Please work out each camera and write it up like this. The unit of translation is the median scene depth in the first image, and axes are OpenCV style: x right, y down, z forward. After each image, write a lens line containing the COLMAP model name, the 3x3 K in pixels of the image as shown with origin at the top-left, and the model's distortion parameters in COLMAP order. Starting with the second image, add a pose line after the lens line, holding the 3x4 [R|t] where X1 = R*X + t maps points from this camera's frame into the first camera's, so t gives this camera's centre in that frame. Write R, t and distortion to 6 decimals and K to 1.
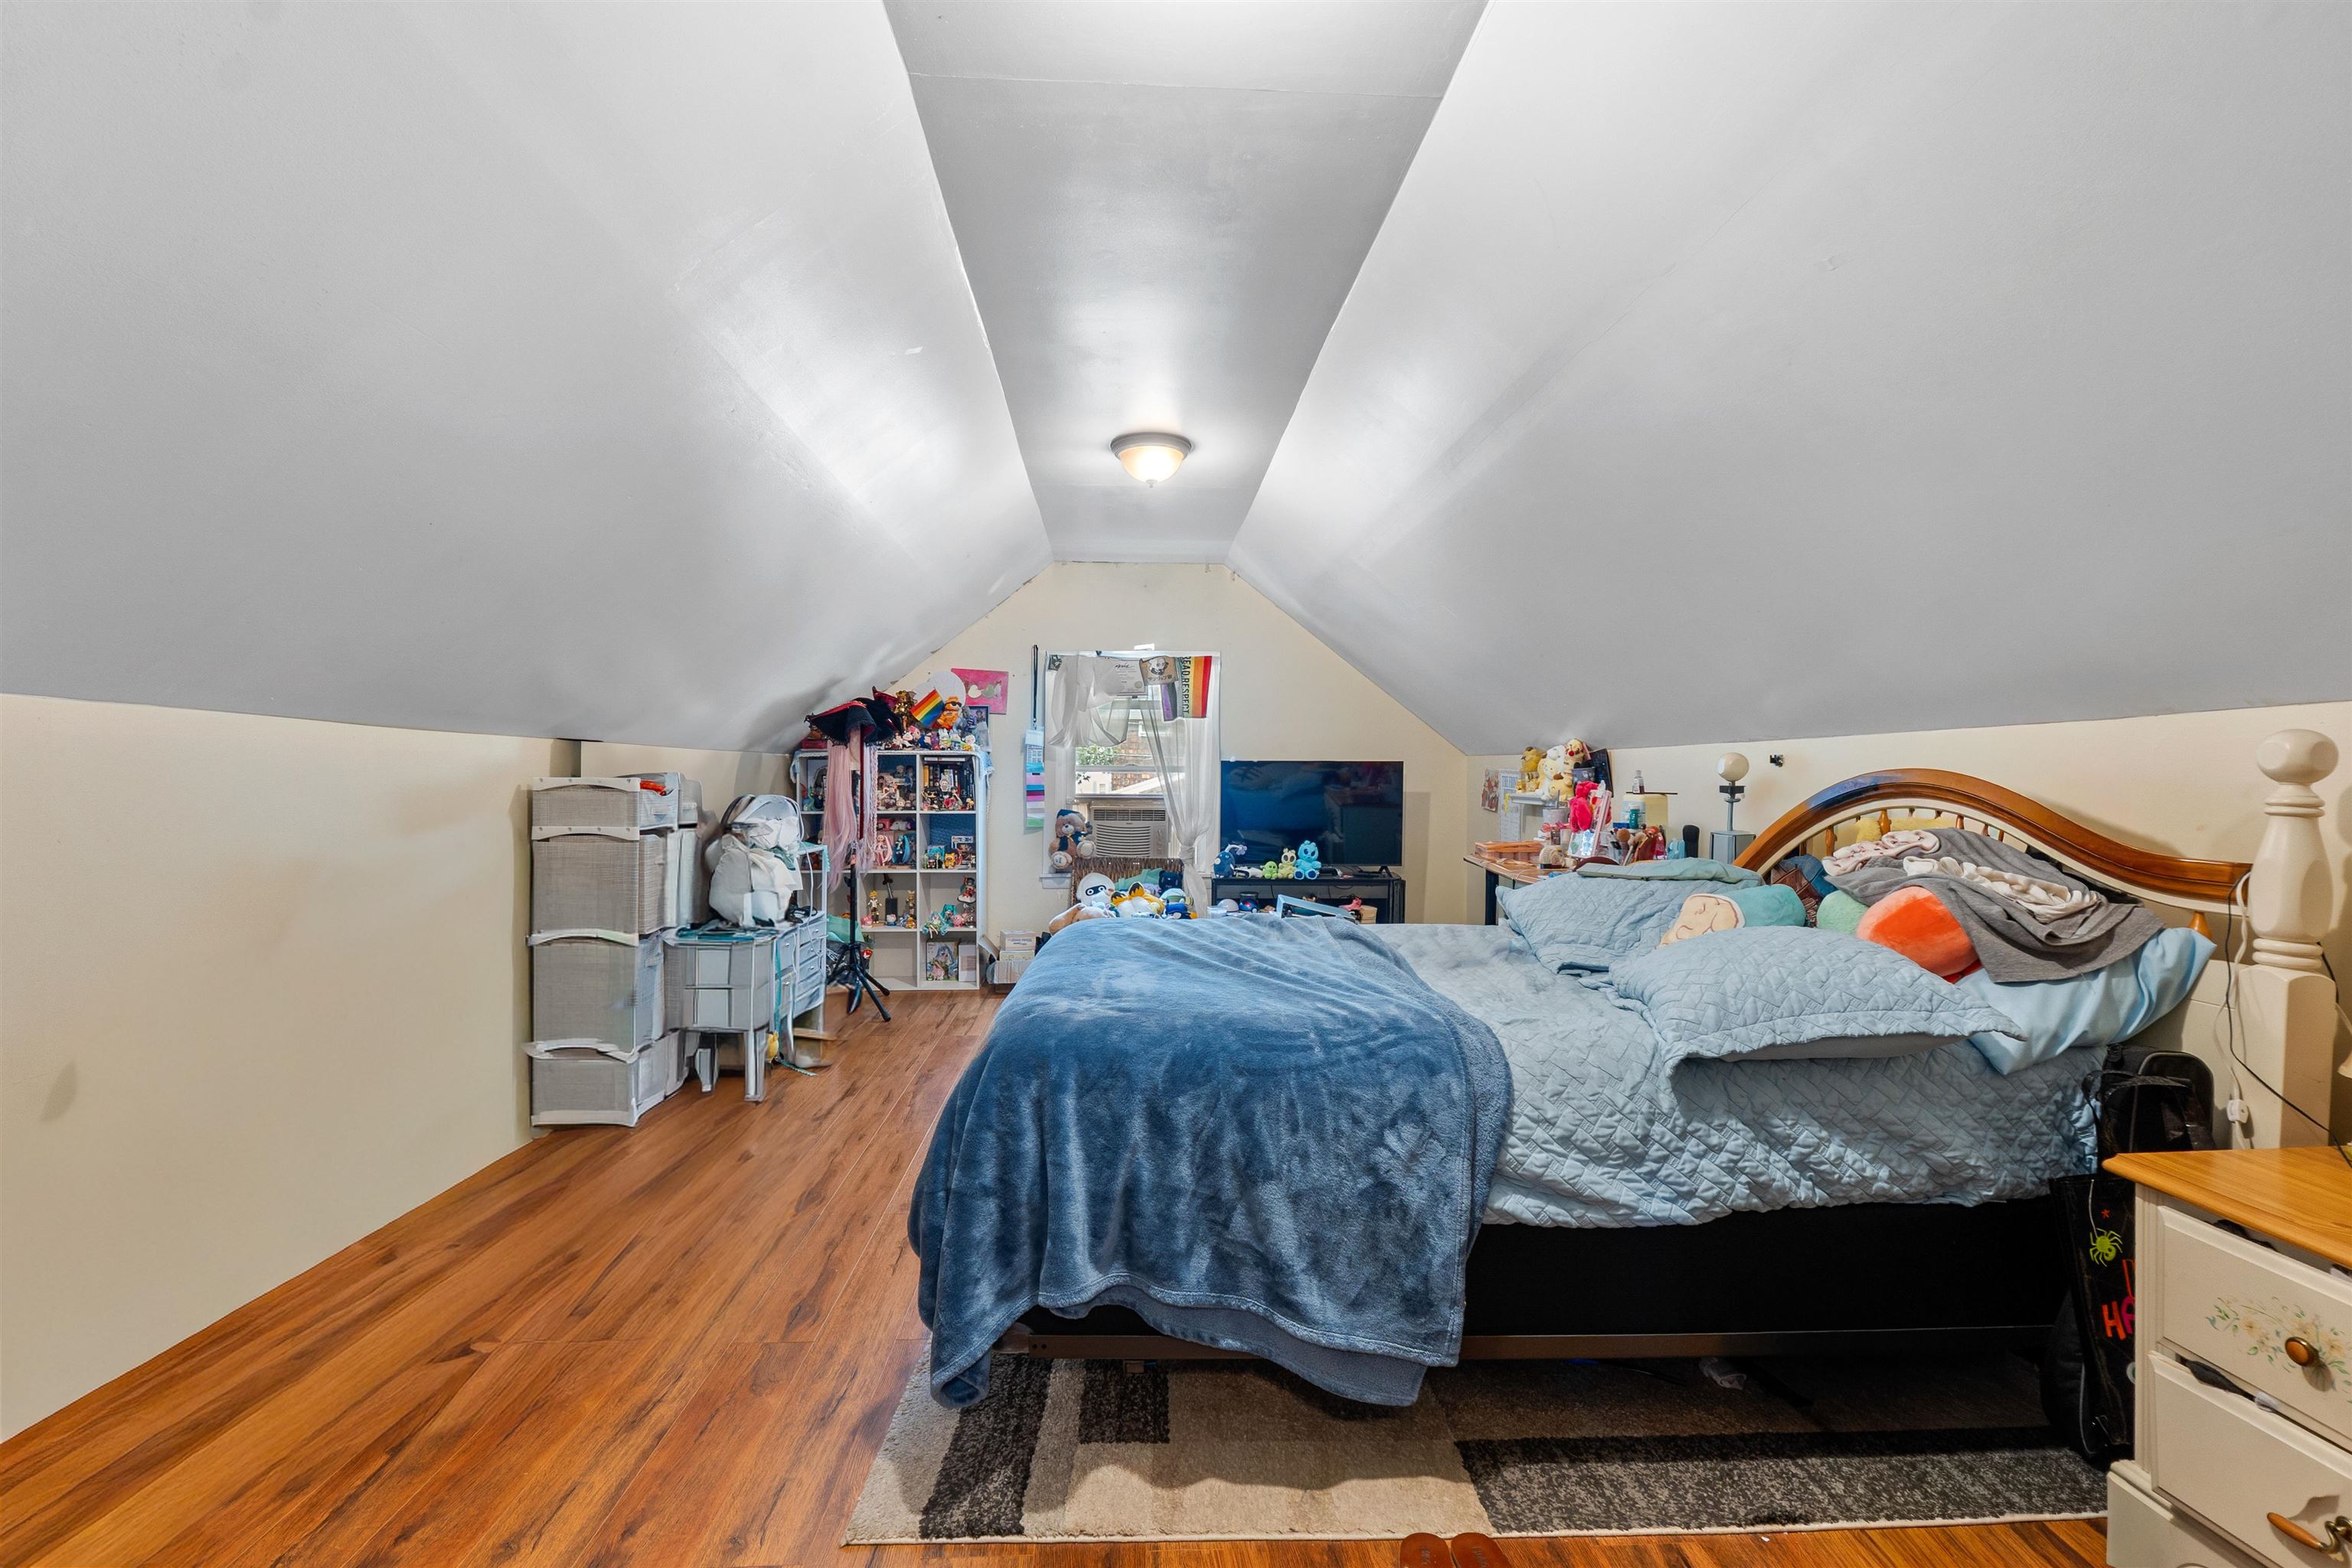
lens RADIAL K [[1048.2, 0, 1174.9], [0, 1048.2, 789.5], [0, 0, 1]] dist [-0.005953, 0.001667]
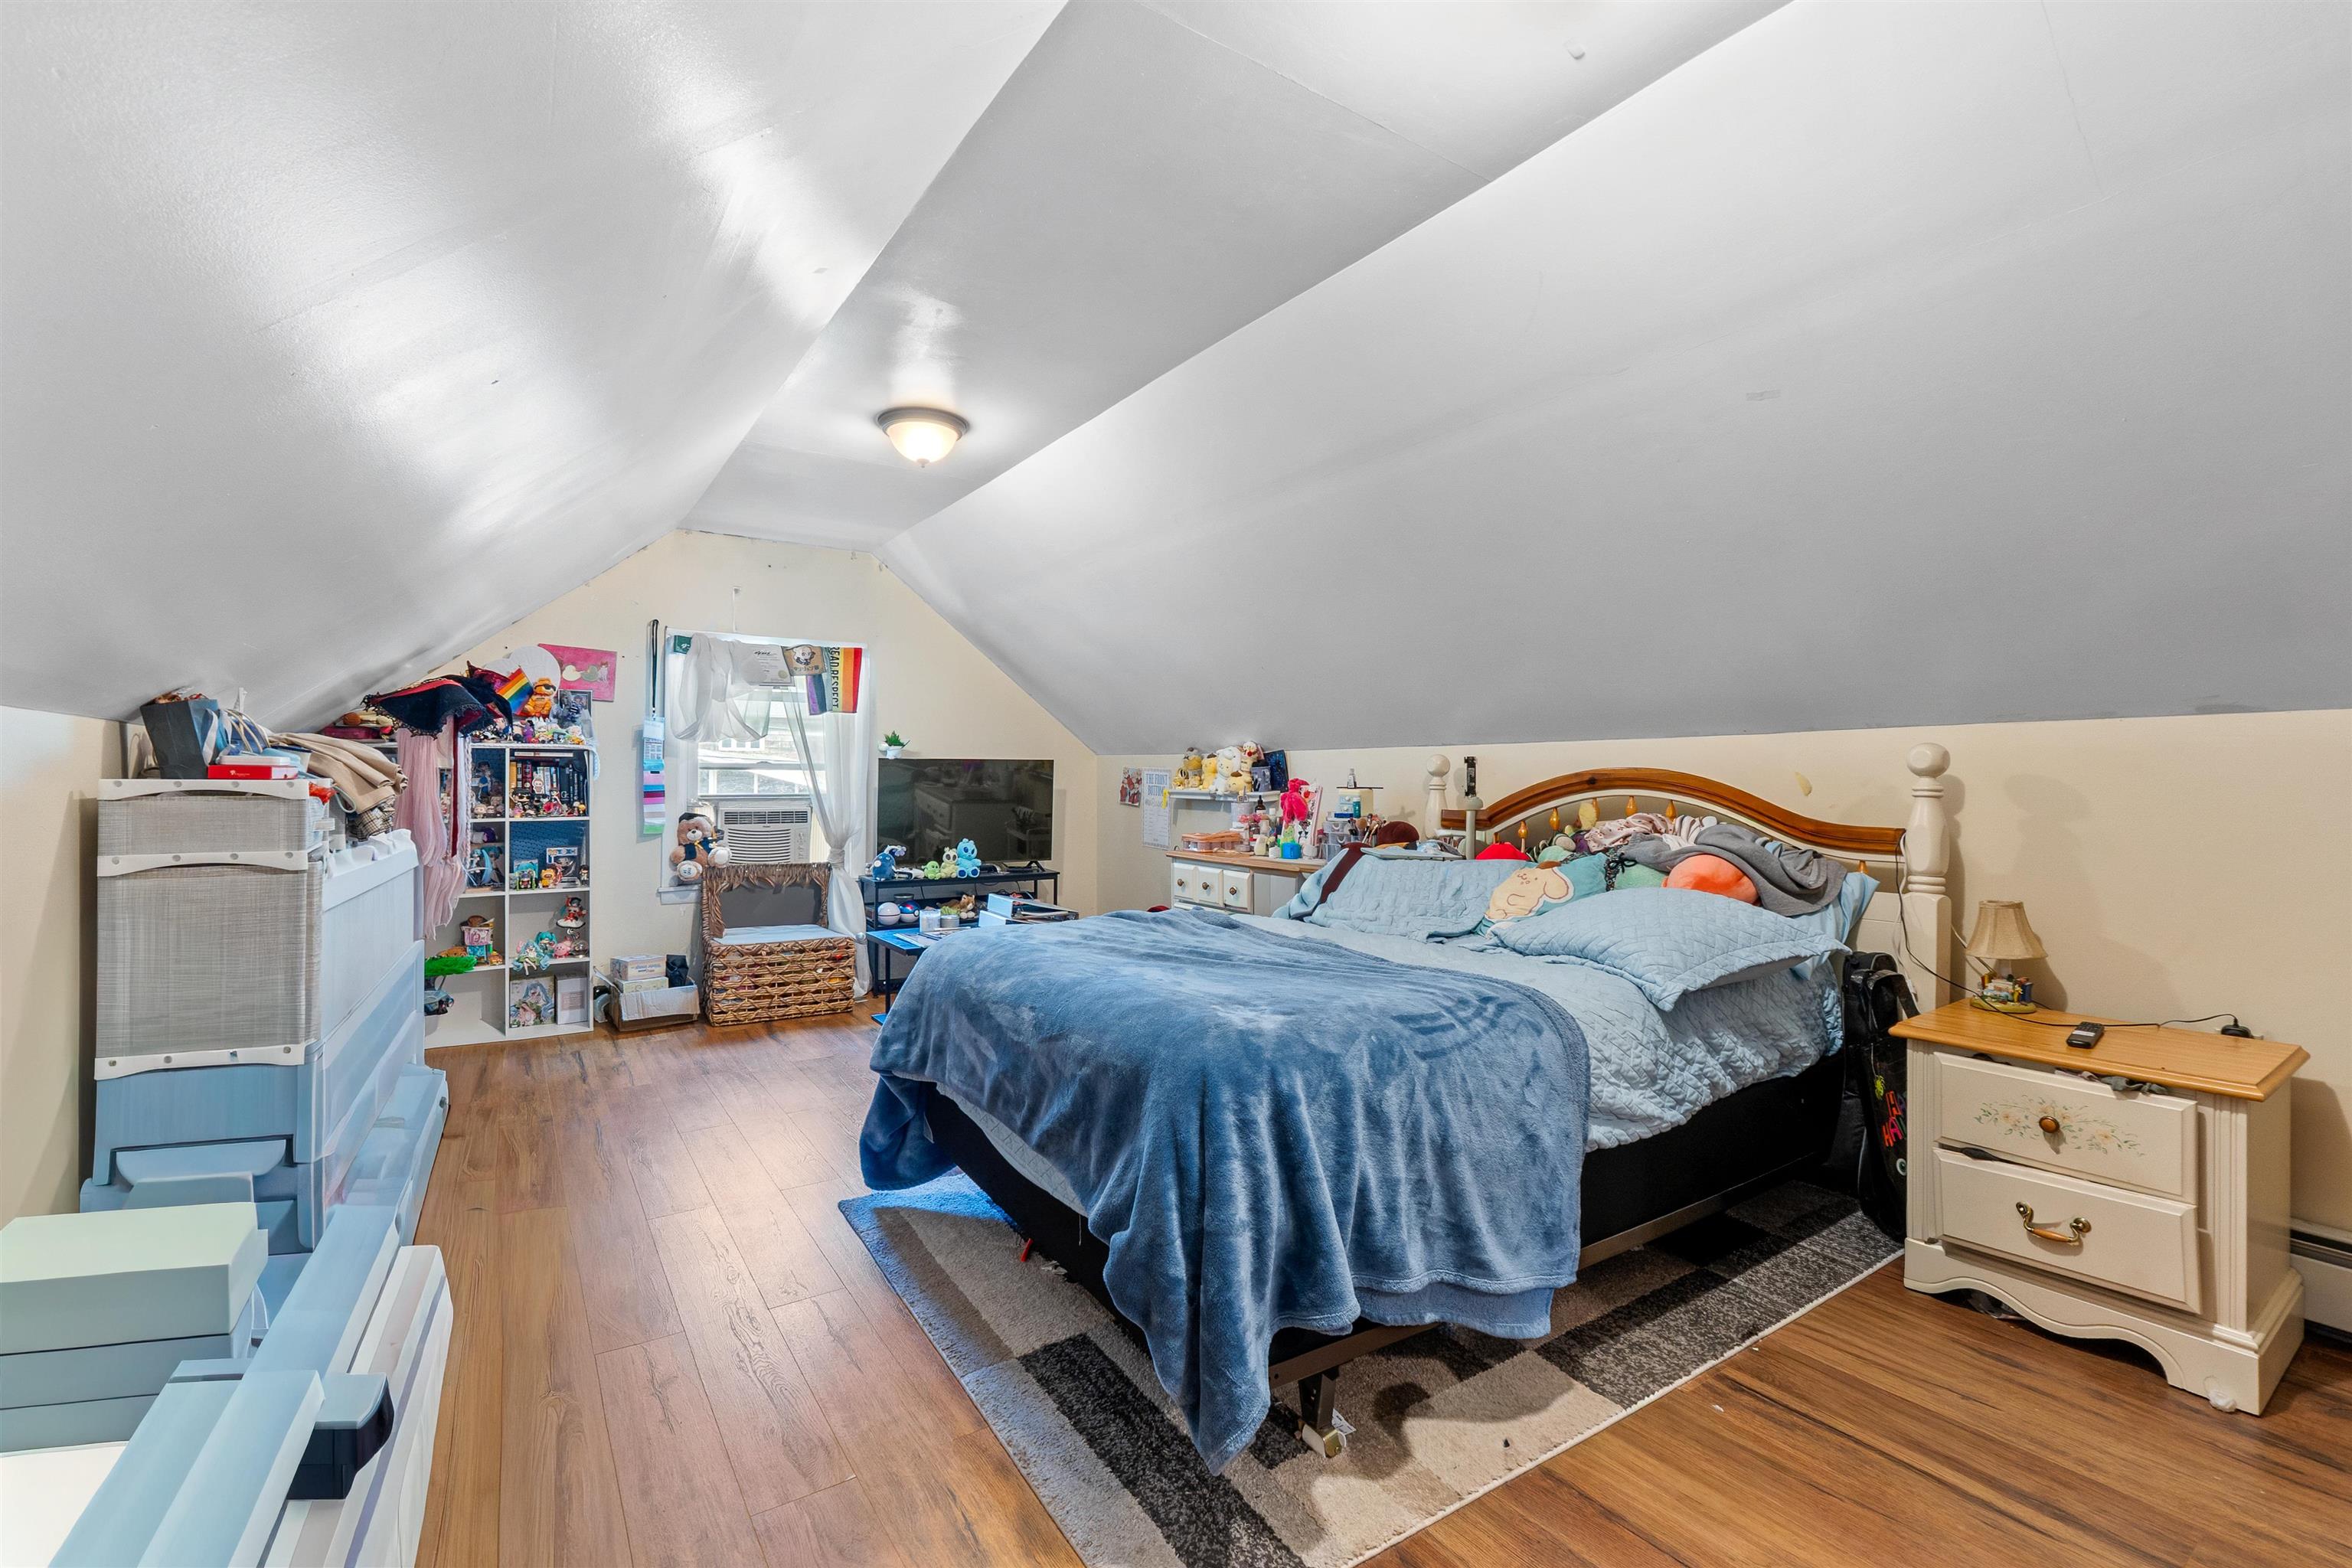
lens RADIAL K [[1000.0, 0, 1185.4], [0, 1000.0, 784.1], [0, 0, 1]] dist [-0.004784, 0.000374]
pose [[0.858198, -0.007257, 0.513267, -0.280468], [0.008572, 0.999963, -0.000194, -0.001978], [-0.513247, 0.004566, 0.858229, 0.112595]]
